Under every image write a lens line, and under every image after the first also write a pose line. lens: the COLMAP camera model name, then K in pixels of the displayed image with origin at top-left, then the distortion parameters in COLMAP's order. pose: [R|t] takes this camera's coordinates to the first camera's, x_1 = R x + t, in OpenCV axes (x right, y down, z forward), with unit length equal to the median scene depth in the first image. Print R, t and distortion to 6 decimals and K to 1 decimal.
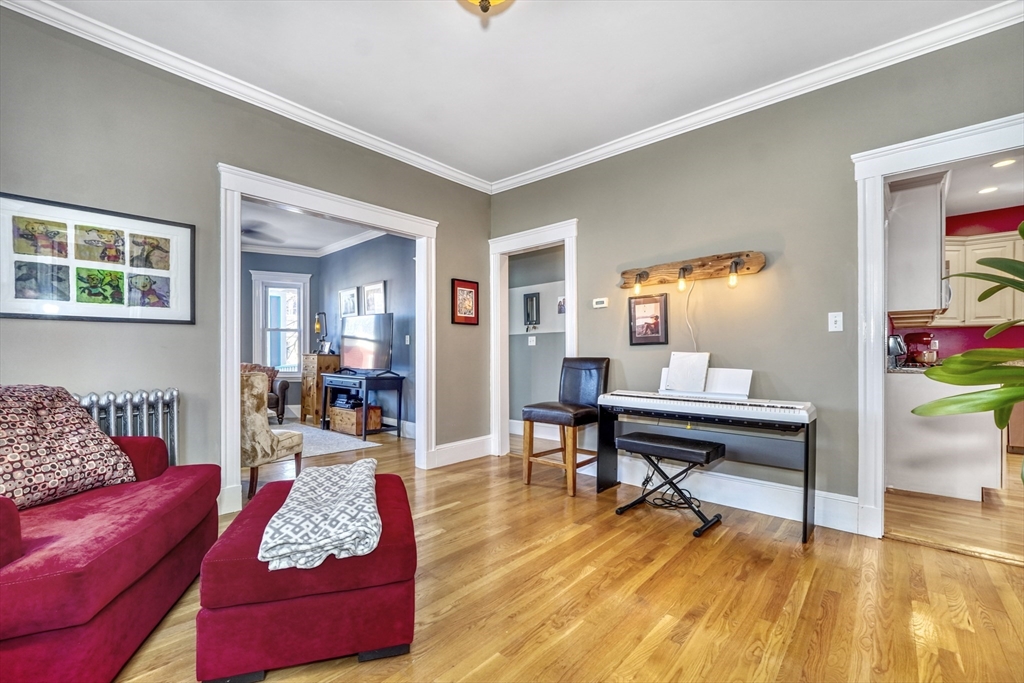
lens RADIAL K [[447.1, 0, 513.9], [0, 447.1, 351.2], [0, 0, 1]] dist [-0.010956, 0.000728]
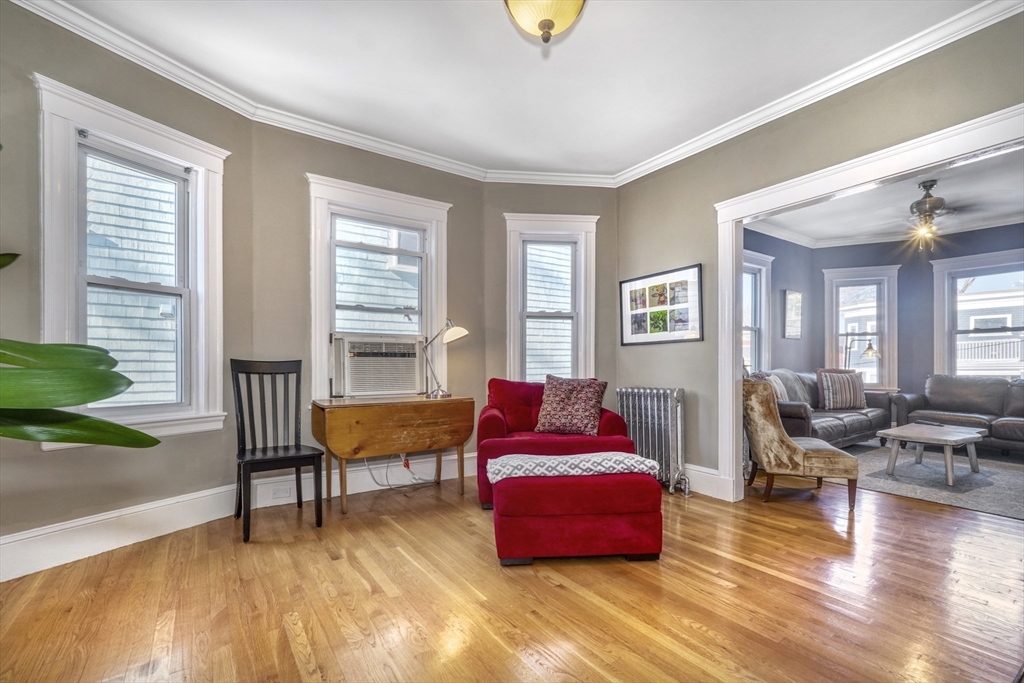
lens RADIAL K [[445.3, 0, 513.9], [0, 445.3, 366.4], [0, 0, 1]] dist [-0.010261, 0.000643]
pose [[-0.240317, -0.003164, -0.970689, 0.510141], [0.007838, 0.999956, -0.005200, 0.012645], [0.970663, -0.008858, -0.240281, 0.606589]]
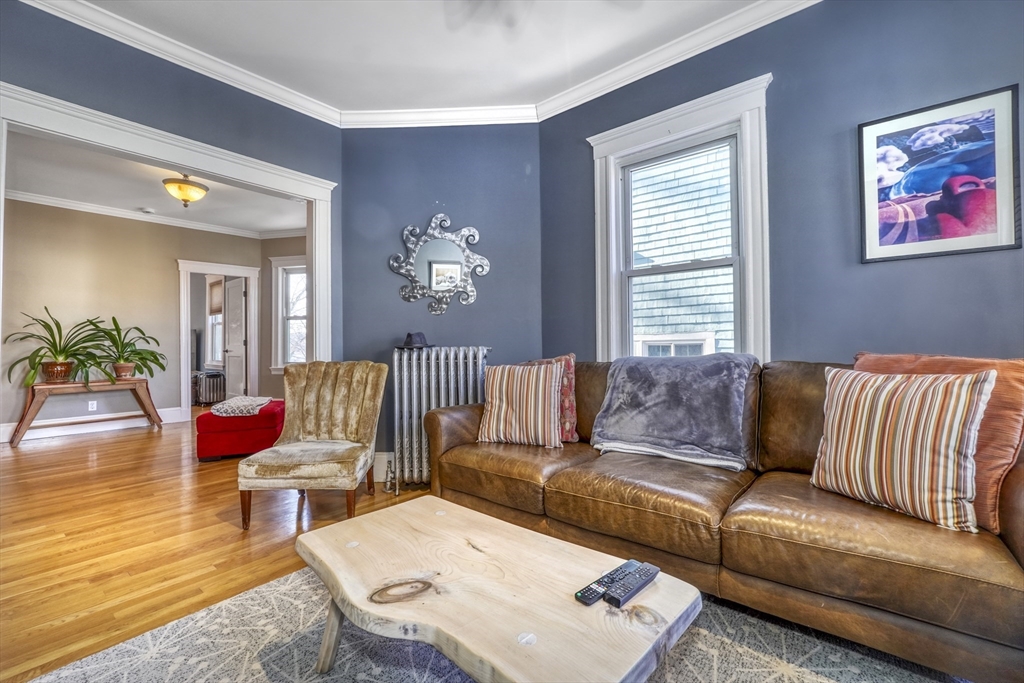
lens RADIAL K [[431.3, 0, 511.3], [0, 431.3, 338.7], [0, 0, 1]] dist [-0.013843, 0.000119]
pose [[-0.999168, 0.000938, -0.040777, -0.897427], [0.001994, 0.999663, -0.025869, 0.016252], [0.040739, -0.025929, -0.998833, 1.743403]]
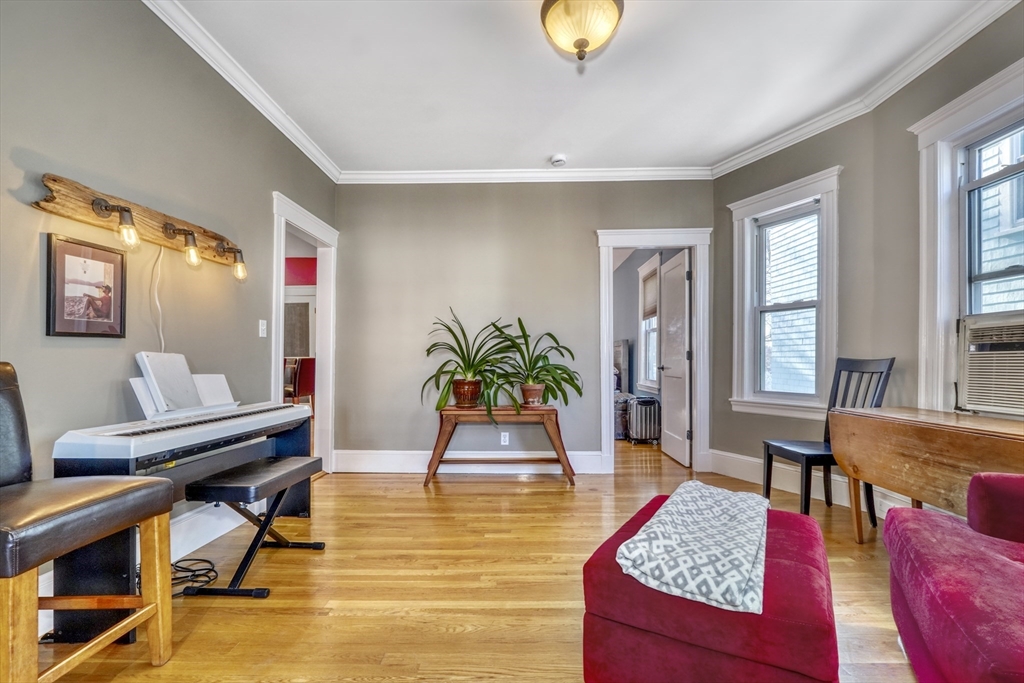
lens RADIAL K [[445.3, 0, 513.9], [0, 445.3, 366.4], [0, 0, 1]] dist [-0.010261, 0.000643]
pose [[-0.645149, -0.012167, 0.763960, -0.417392], [-0.012072, 0.999911, 0.005730, 0.011032], [-0.763962, -0.005526, -0.645238, 0.947853]]
